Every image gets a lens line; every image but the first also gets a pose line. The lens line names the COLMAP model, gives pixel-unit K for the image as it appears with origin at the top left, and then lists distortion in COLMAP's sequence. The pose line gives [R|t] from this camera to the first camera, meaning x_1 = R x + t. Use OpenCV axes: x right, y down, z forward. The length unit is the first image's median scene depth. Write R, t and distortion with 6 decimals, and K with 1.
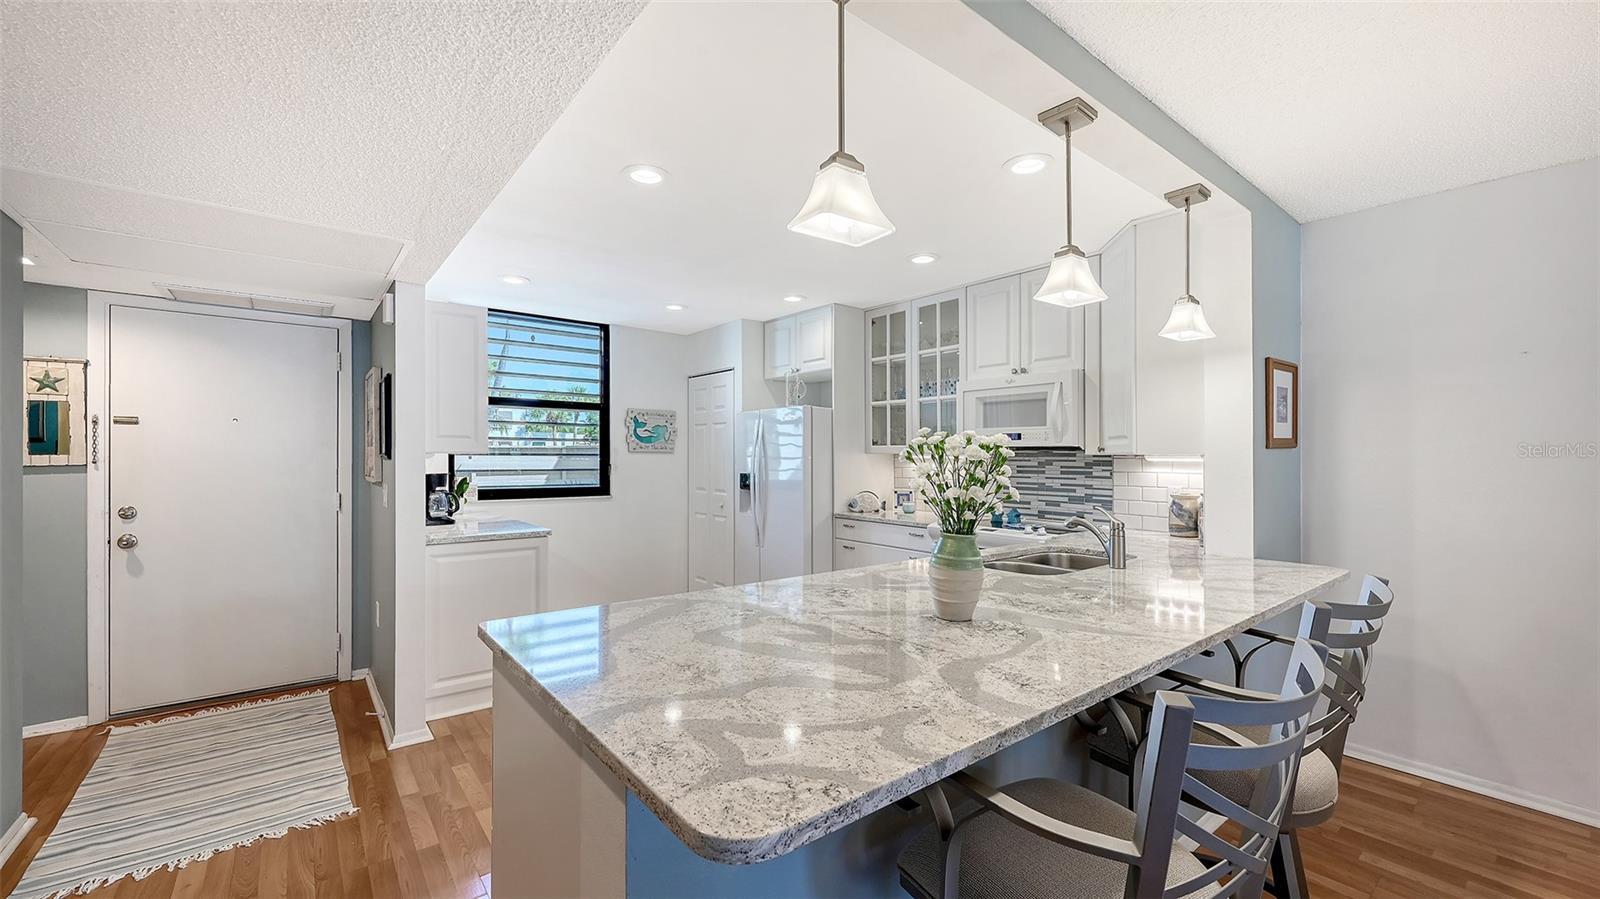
lens RADIAL K [[651.5, 0, 839.8], [0, 651.5, 454.6], [0, 0, 1]] dist [0.000797, 0.000083]
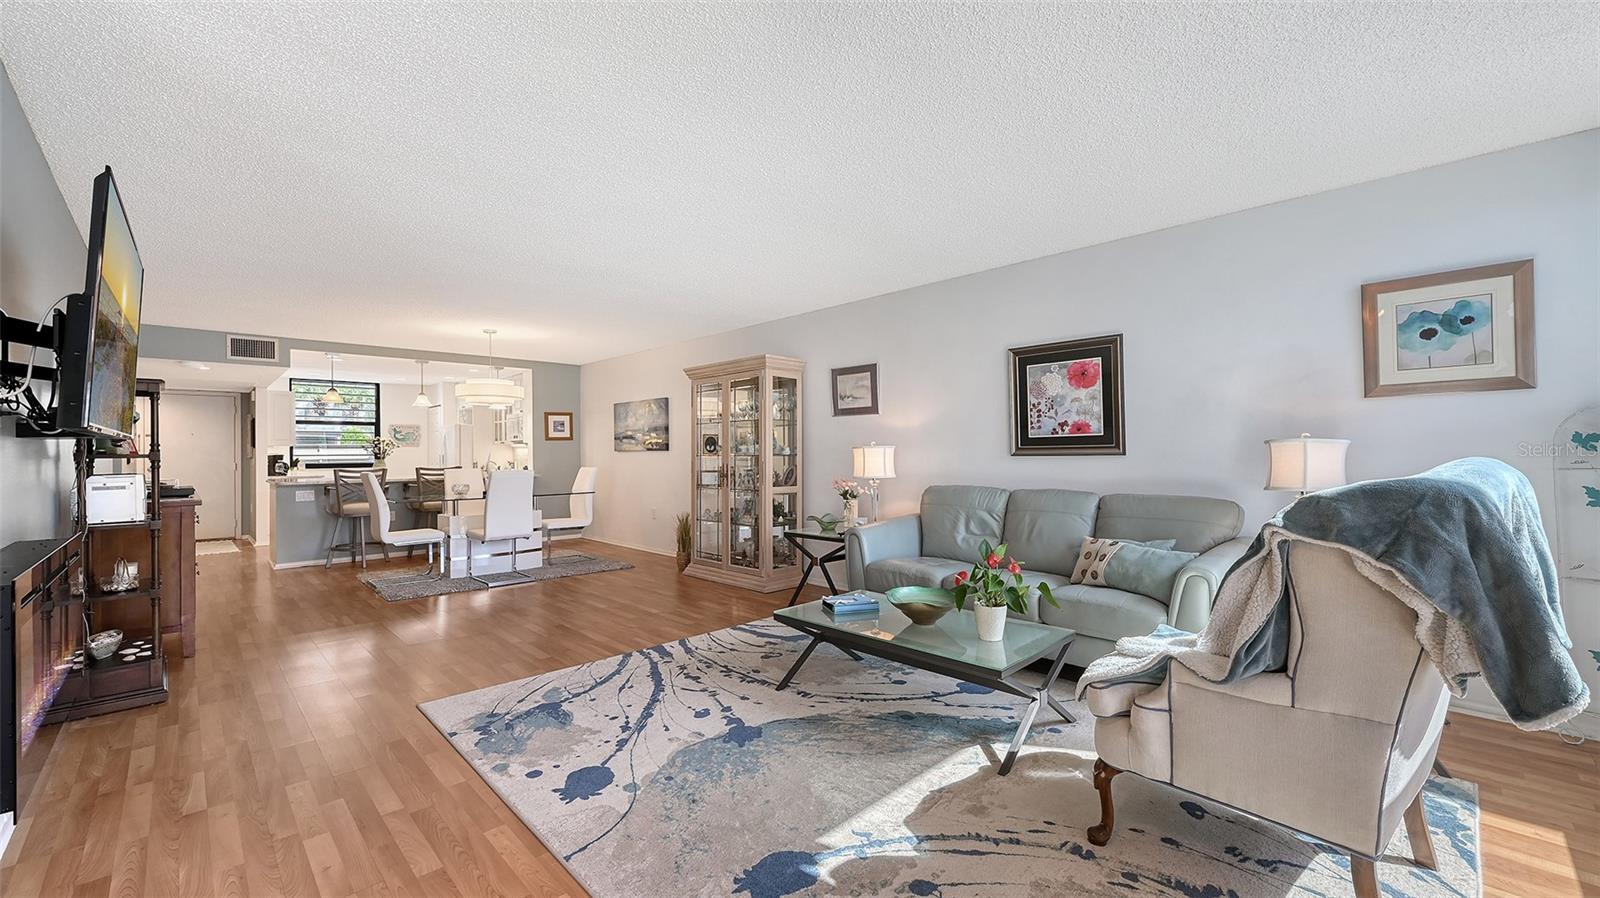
lens RADIAL K [[642.7, 0, 809.2], [0, 642.7, 441.8], [0, 0, 1]] dist [0.000336, 0.000125]
pose [[0.997816, -0.011149, 0.065101, 0.964087], [0.012095, 0.999827, -0.014160, 0.030931], [-0.064932, 0.014917, 0.997778, -1.223358]]
